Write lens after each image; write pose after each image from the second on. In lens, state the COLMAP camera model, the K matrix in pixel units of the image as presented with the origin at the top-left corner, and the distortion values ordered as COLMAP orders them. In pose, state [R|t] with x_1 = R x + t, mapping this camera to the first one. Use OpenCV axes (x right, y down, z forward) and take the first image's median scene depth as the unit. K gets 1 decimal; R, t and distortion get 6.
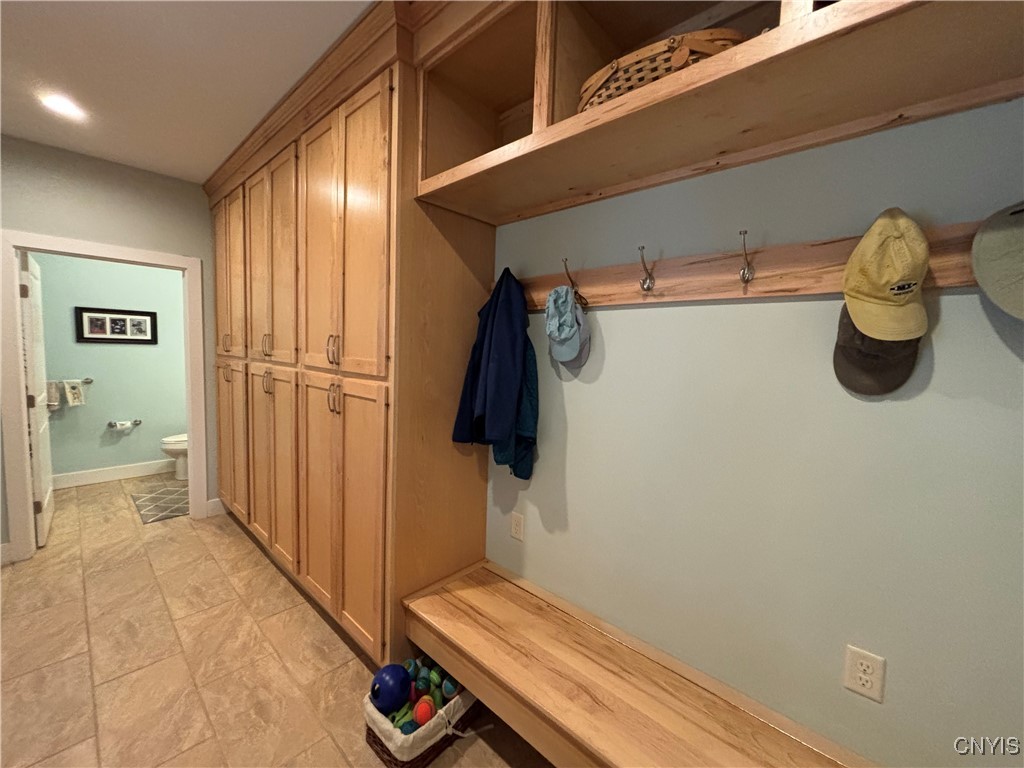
lens RADIAL K [[413.7, 0, 509.7], [0, 413.7, 384.4], [0, 0, 1]] dist [0.002618, 0.000030]
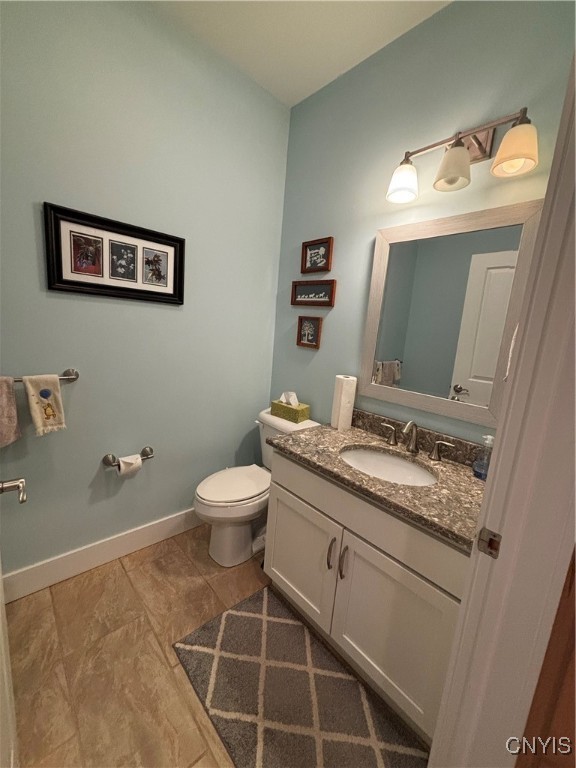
lens RADIAL K [[310.3, 0, 280.8], [0, 310.3, 382.0], [0, 0, 1]] dist [0.002618, 0.000030]
pose [[0.994519, 0.061713, -0.084403, -0.730902], [-0.053931, 0.994337, 0.091569, -0.045400], [0.089576, -0.086515, 0.992215, 0.656137]]
